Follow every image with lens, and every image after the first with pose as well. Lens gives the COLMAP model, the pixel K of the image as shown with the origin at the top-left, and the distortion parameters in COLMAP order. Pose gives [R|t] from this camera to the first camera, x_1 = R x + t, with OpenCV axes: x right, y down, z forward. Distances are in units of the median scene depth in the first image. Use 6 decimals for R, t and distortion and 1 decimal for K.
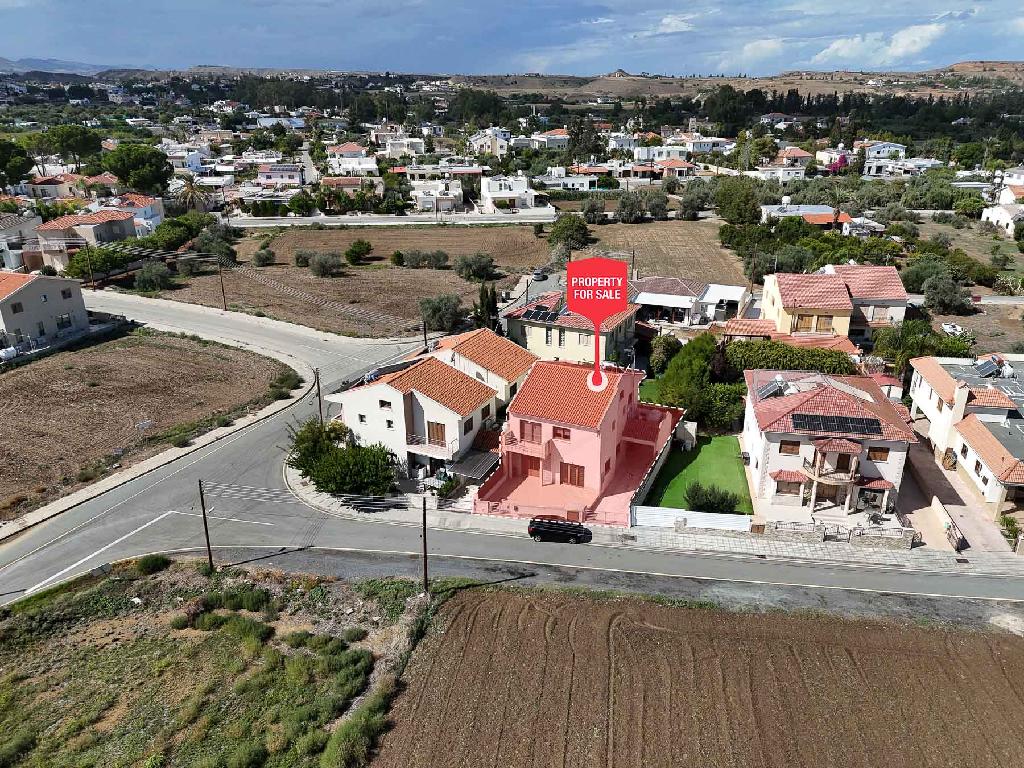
lens RADIAL K [[752.4, 0, 515.7], [0, 752.4, 382.8], [0, 0, 1]] dist [0.074792, -0.065878]
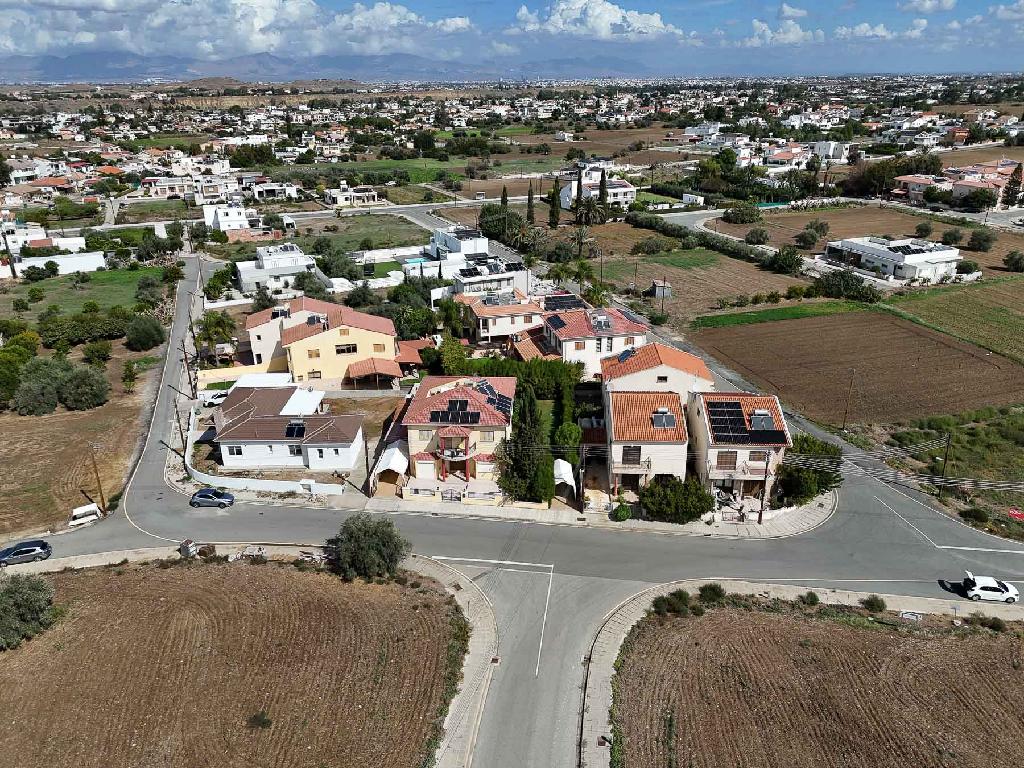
lens RADIAL K [[752.4, 0, 515.7], [0, 752.4, 382.8], [0, 0, 1]] dist [0.074792, -0.065878]
pose [[-0.398490, -0.337201, 0.852937, -1.059111], [0.352662, 0.802135, 0.481880, -0.770007], [-0.846661, 0.492823, -0.200724, 1.590399]]
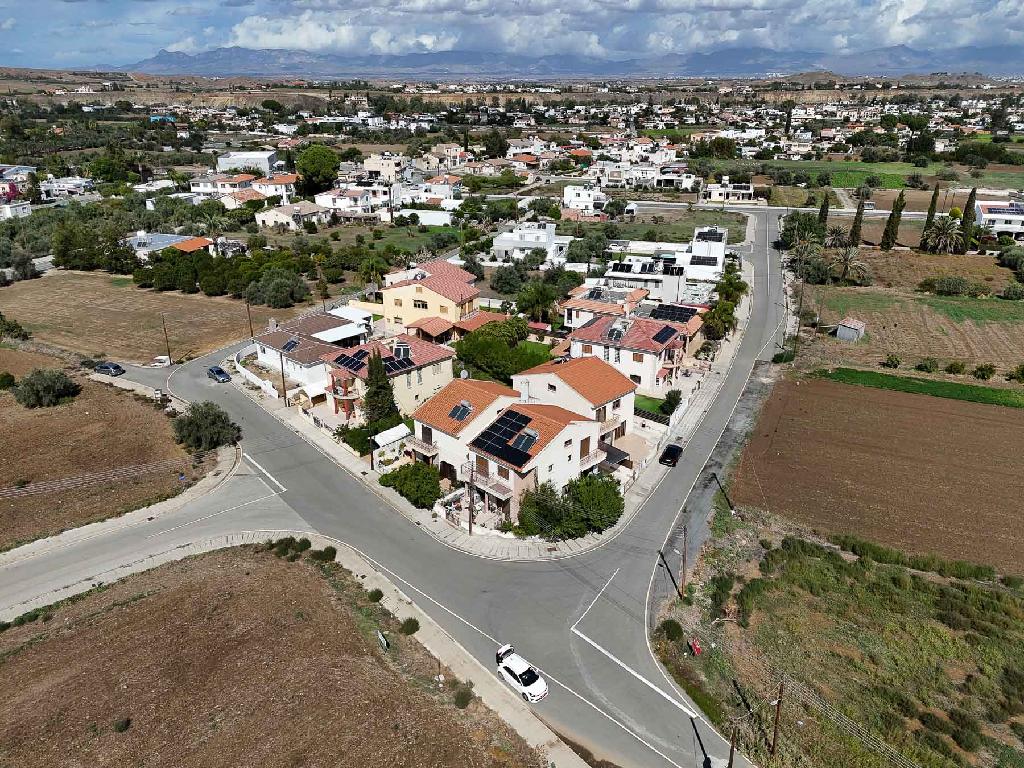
lens RADIAL K [[752.4, 0, 515.7], [0, 752.4, 382.8], [0, 0, 1]] dist [0.074792, -0.065878]
pose [[0.311323, -0.355384, 0.881352, -1.180674], [0.353384, 0.904226, 0.239780, -0.359895], [-0.882155, 0.236807, 0.407093, 0.579329]]
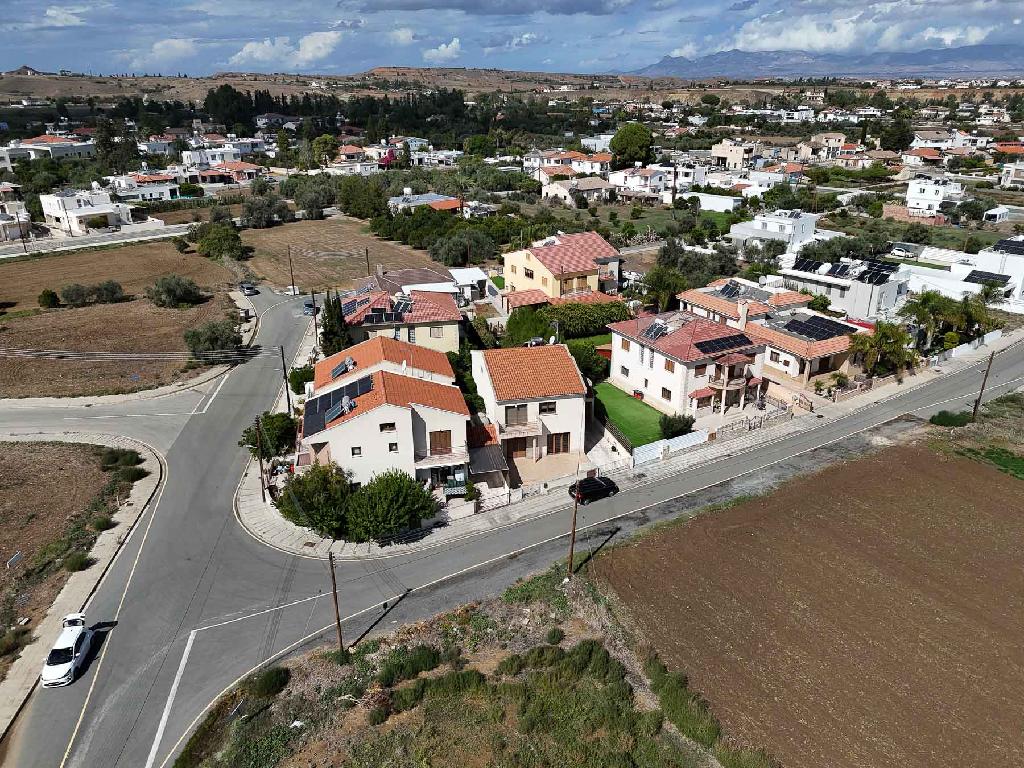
lens RADIAL K [[752.4, 0, 515.7], [0, 752.4, 382.8], [0, 0, 1]] dist [0.074792, -0.065878]
pose [[0.781658, -0.232953, 0.578571, -0.570881], [0.233683, 0.969445, 0.074622, -0.055650], [-0.578276, 0.076873, 0.812211, 0.157055]]
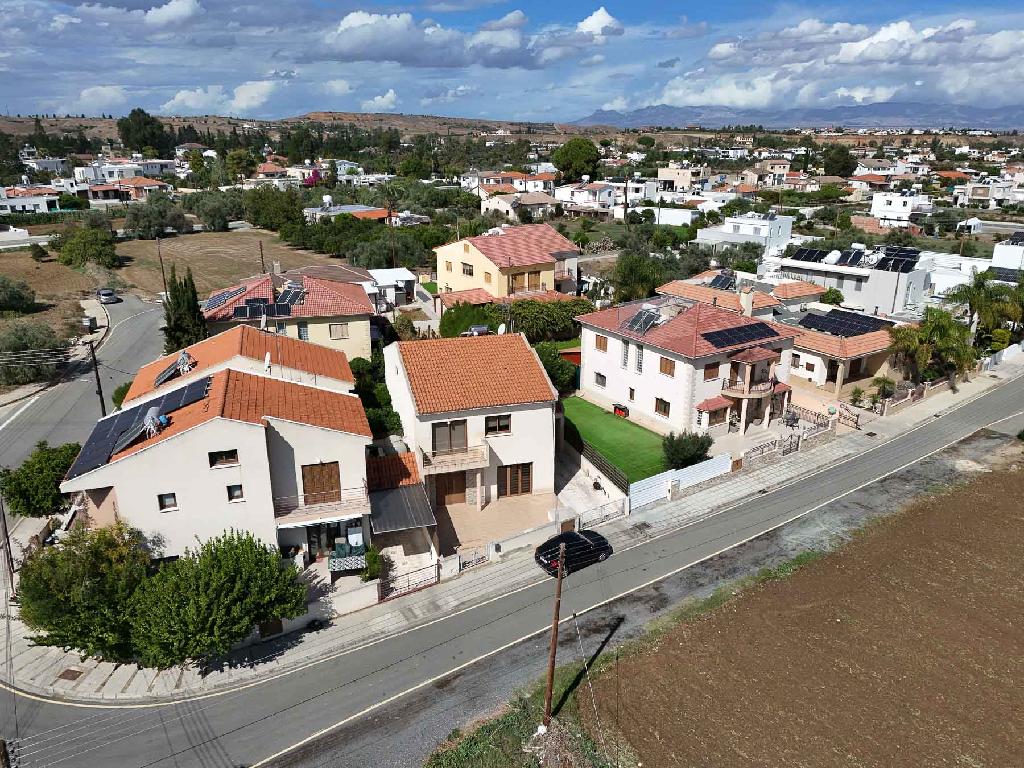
lens RADIAL K [[752.4, 0, 515.7], [0, 752.4, 382.8], [0, 0, 1]] dist [0.074792, -0.065878]
pose [[0.730586, -0.211316, 0.649299, -0.359745], [0.247570, 0.968181, 0.036533, 0.009071], [-0.636359, 0.134057, 0.759655, 0.452862]]
